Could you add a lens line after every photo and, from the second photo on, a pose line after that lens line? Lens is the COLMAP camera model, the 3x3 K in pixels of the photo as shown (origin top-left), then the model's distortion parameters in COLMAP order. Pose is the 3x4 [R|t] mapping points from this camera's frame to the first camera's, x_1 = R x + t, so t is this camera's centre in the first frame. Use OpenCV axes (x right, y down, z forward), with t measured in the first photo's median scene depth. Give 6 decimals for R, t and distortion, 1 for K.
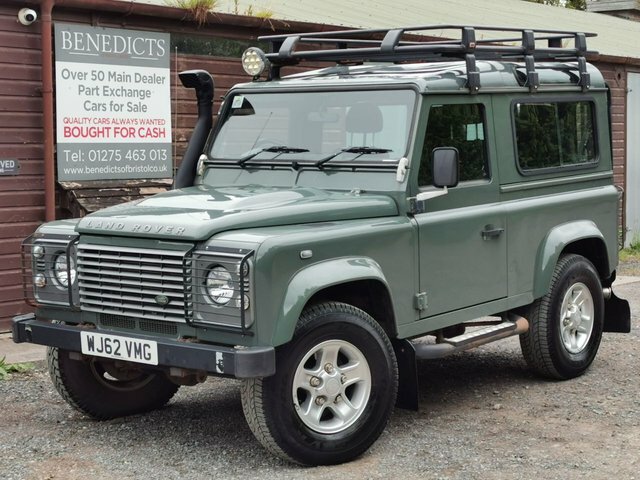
lens RADIAL K [[1268.1, 0, 326.6], [0, 1268.1, 225.8], [0, 0, 1]] dist [0.211052, -1.671824]
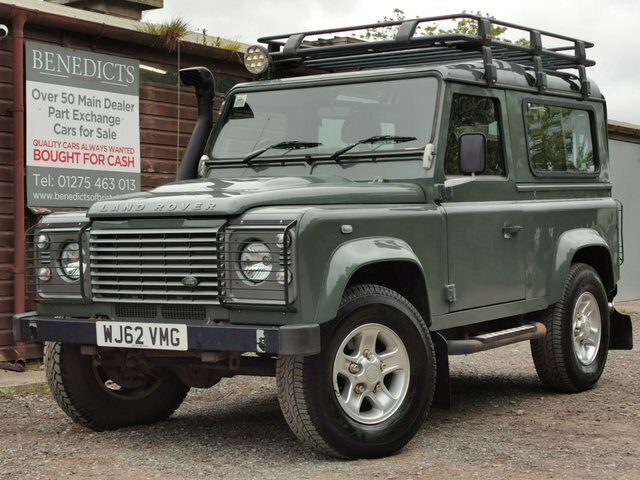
lens RADIAL K [[1268.1, 0, 326.6], [0, 1268.1, 225.8], [0, 0, 1]] dist [0.211052, -1.671824]
pose [[0.996368, -0.004786, 0.085019, -0.077644], [0.011928, 0.996420, -0.083700, 0.069020], [-0.084314, 0.084410, 0.992858, 0.045918]]
